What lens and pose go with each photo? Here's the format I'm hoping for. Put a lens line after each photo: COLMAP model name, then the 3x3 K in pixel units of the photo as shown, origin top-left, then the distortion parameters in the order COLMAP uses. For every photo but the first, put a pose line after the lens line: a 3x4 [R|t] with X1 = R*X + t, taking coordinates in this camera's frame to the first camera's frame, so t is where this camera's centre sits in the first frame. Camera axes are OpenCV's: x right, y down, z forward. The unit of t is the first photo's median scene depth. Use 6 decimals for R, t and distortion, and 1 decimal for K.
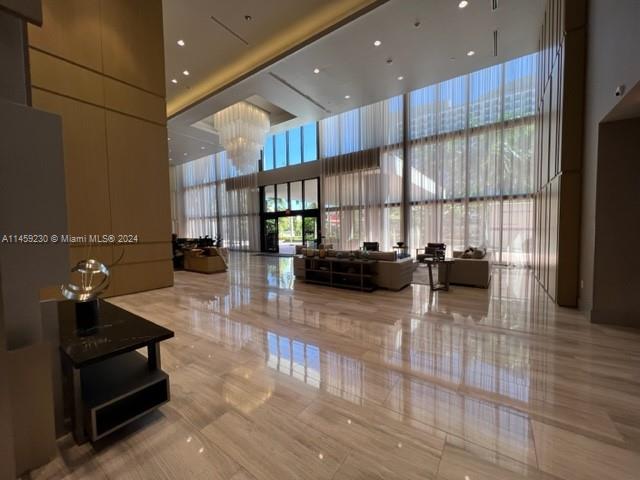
lens RADIAL K [[257.2, 0, 319.8], [0, 257.2, 243.0], [0, 0, 1]] dist [-0.008111, 0.000158]
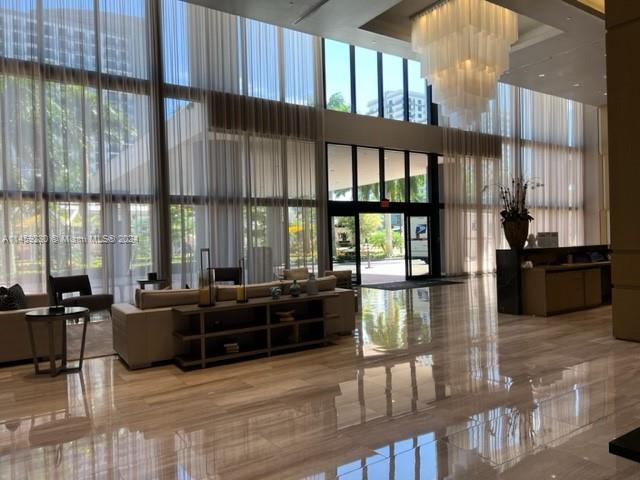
lens RADIAL K [[479.5, 0, 320.0], [0, 479.5, 241.9], [0, 0, 1]] dist [0.081064, -0.095906]
pose [[0.346636, 0.000900, 0.937999, -1.051569], [0.071874, 0.997034, -0.027518, -0.024264], [-0.935242, 0.076957, 0.345543, 0.752230]]
